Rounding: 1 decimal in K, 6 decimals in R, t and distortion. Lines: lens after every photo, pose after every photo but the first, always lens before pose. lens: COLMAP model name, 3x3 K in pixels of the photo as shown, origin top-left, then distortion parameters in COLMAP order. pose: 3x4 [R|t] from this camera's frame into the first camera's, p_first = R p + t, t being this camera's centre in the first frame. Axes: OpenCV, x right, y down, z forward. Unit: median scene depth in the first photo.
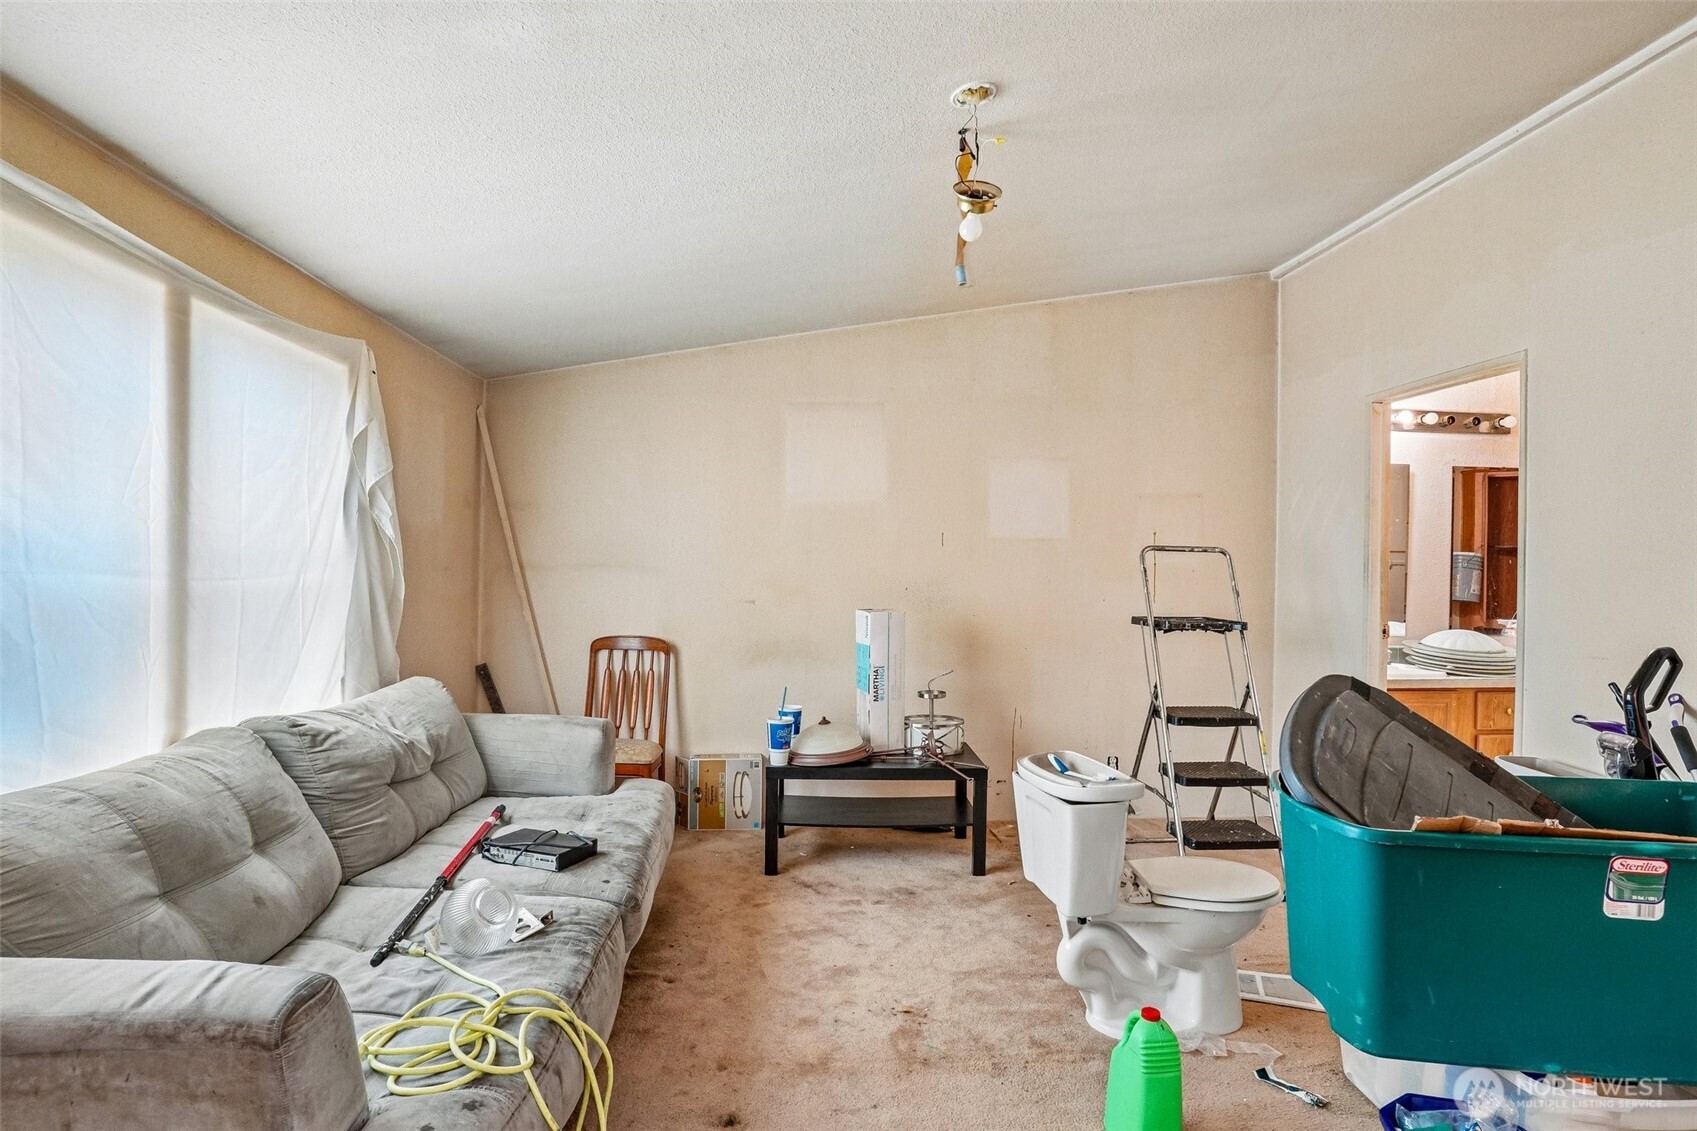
lens RADIAL K [[875.6, 0, 850.0], [0, 875.6, 575.9], [0, 0, 1]] dist [-0.084759, 0.035489]
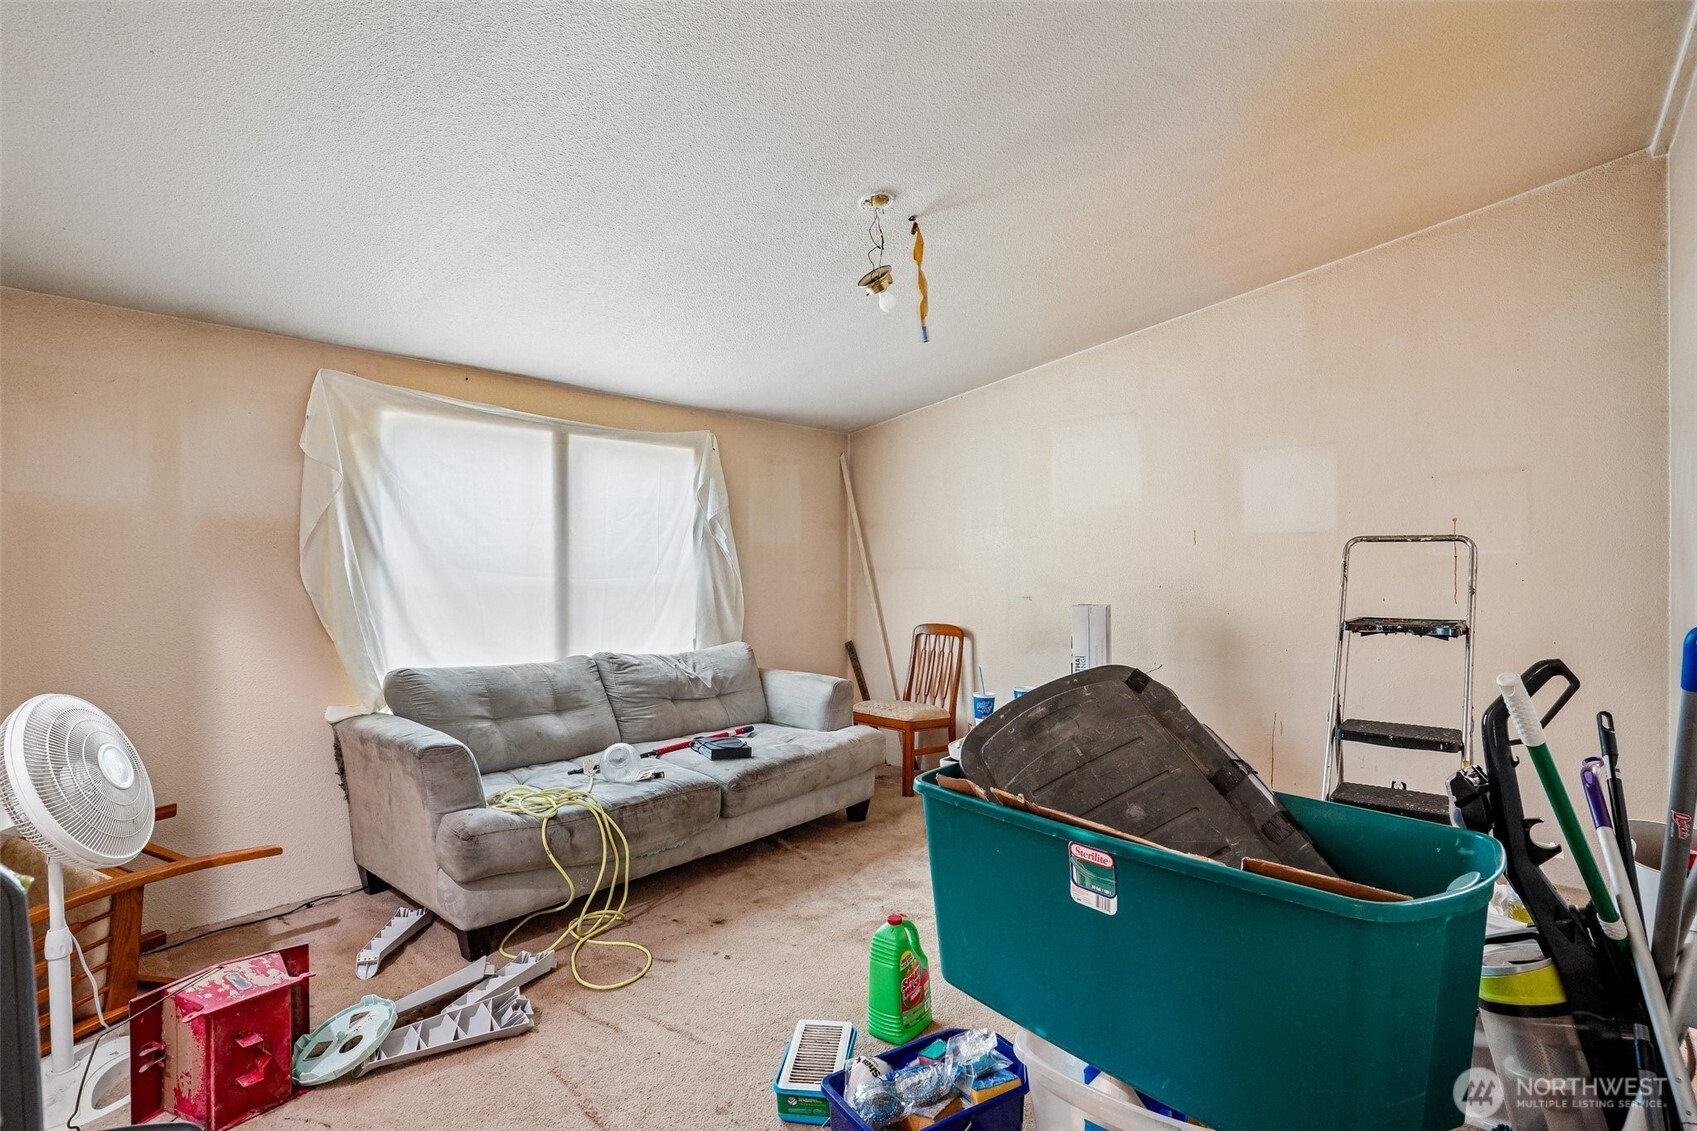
lens RADIAL K [[875.6, 0, 850.0], [0, 875.6, 575.9], [0, 0, 1]] dist [-0.084759, 0.035489]
pose [[0.698641, -0.008699, -0.715419, 1.048764], [0.005239, 0.999961, -0.007042, 0.014938], [0.715453, 0.001172, 0.698660, 0.052841]]
